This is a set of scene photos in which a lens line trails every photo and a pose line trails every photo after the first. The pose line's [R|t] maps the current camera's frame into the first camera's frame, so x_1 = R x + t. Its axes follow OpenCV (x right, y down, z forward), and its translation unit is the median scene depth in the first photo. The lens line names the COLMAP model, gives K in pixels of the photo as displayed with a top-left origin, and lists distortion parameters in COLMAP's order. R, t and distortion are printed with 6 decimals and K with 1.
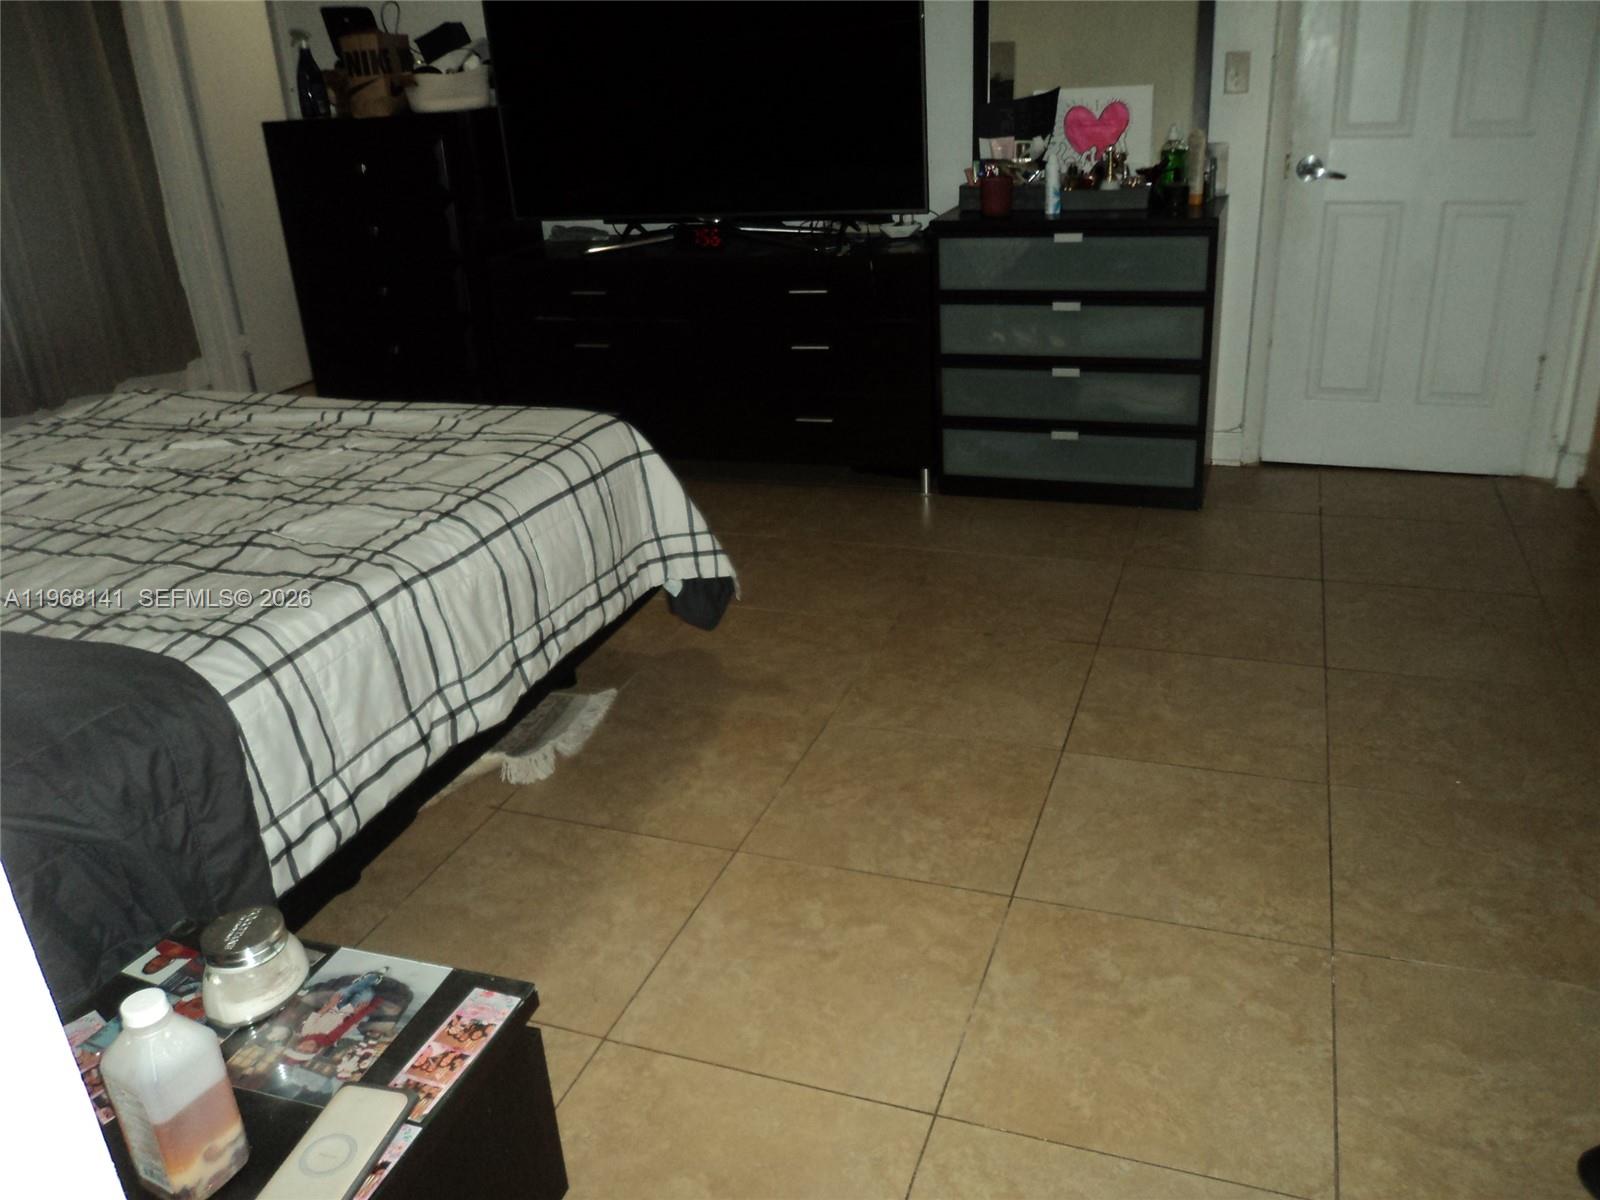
lens RADIAL K [[1272.1, 0, 800.0], [0, 1272.1, 600.0], [0, 0, 1]] dist [-0.024324, 0.001378]
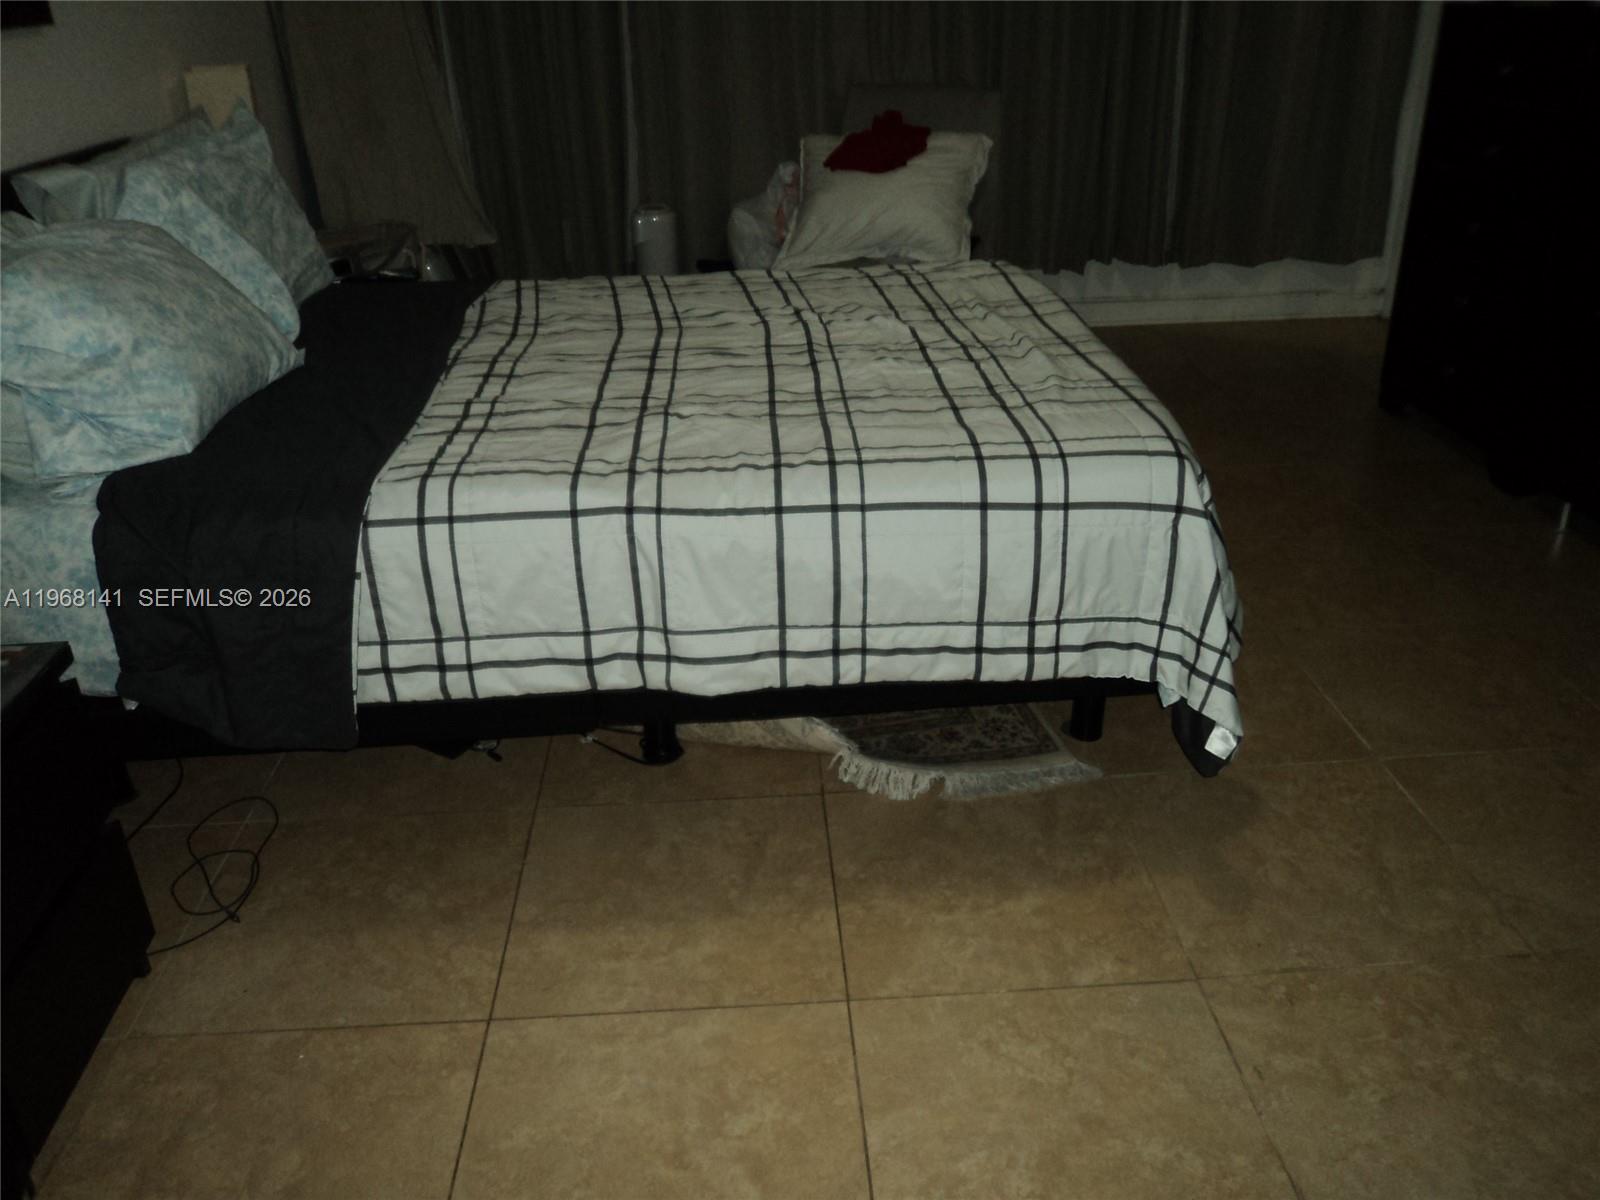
lens RADIAL K [[1272.1, 0, 800.0], [0, 1272.1, 600.0], [0, 0, 1]] dist [-0.024324, 0.001378]
pose [[0.405354, 0.448815, -0.796400, 0.397997], [-0.363695, 0.878445, 0.309936, -0.221960], [0.838698, 0.164013, 0.519313, 0.470037]]
